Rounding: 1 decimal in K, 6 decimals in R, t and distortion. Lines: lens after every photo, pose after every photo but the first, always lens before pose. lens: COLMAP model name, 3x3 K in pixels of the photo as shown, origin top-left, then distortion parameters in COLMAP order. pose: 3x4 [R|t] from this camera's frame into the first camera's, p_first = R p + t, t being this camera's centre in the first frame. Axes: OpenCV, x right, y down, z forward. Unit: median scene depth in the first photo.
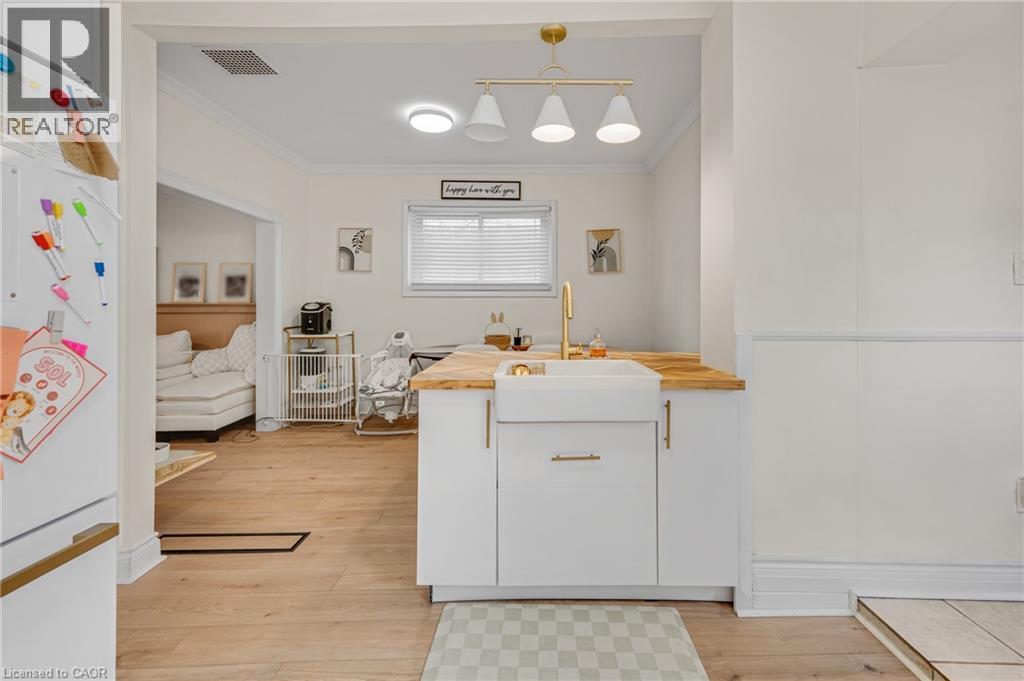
lens RADIAL K [[414.8, 0, 532.2], [0, 414.8, 307.4], [0, 0, 1]] dist [0.000386, 0.000102]
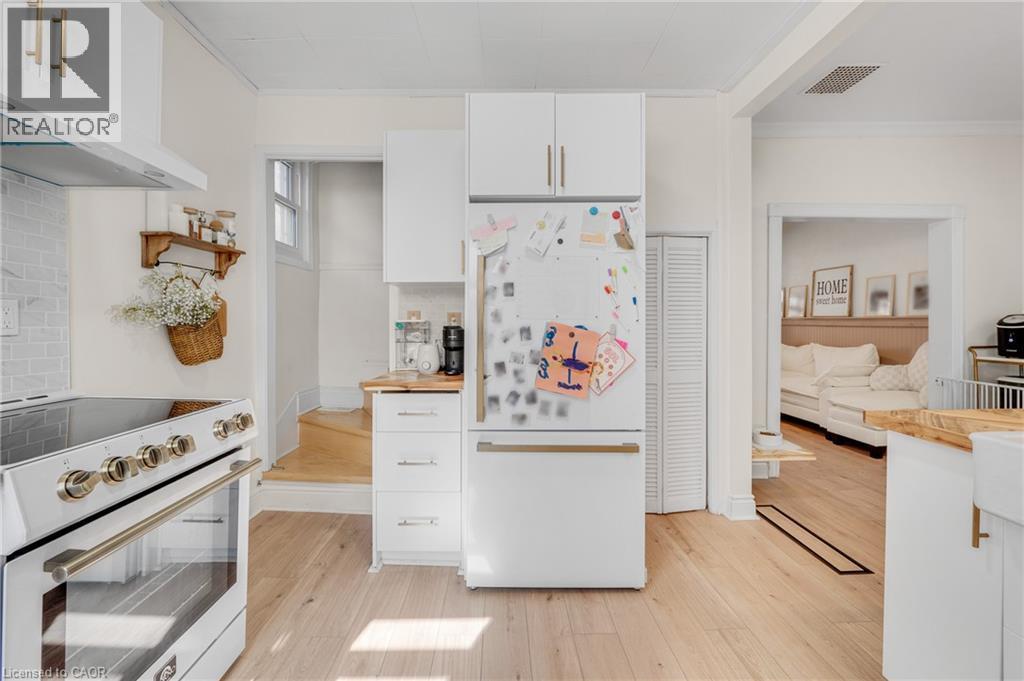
lens RADIAL K [[418.6, 0, 510.3], [0, 418.6, 321.8], [0, 0, 1]] dist [0.000983, 0.000164]
pose [[0.023575, 0.000021, -0.999722, 0.316197], [0.002803, 0.999996, 0.000087, -0.001670], [0.999718, -0.002804, 0.023575, 0.175592]]
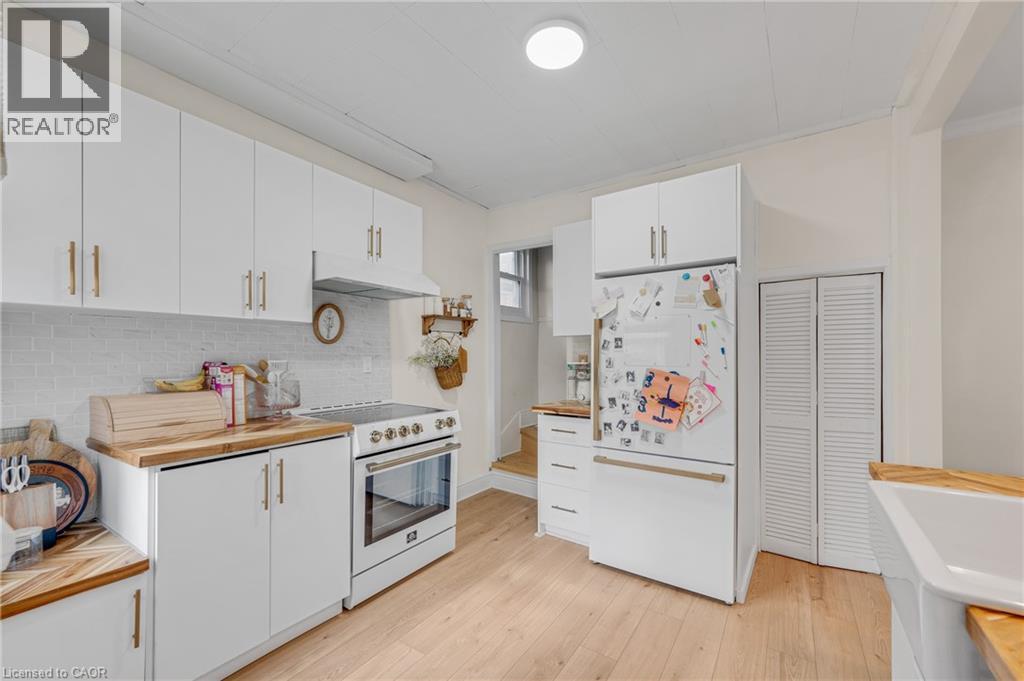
lens RADIAL K [[414.8, 0, 532.1], [0, 414.8, 354.8], [0, 0, 1]] dist [0.018270, 0.000066]
pose [[-0.523005, 0.002278, -0.852327, 0.512483], [0.004678, 0.999989, -0.000198, -0.032578], [0.852317, -0.004091, -0.523009, 0.533652]]
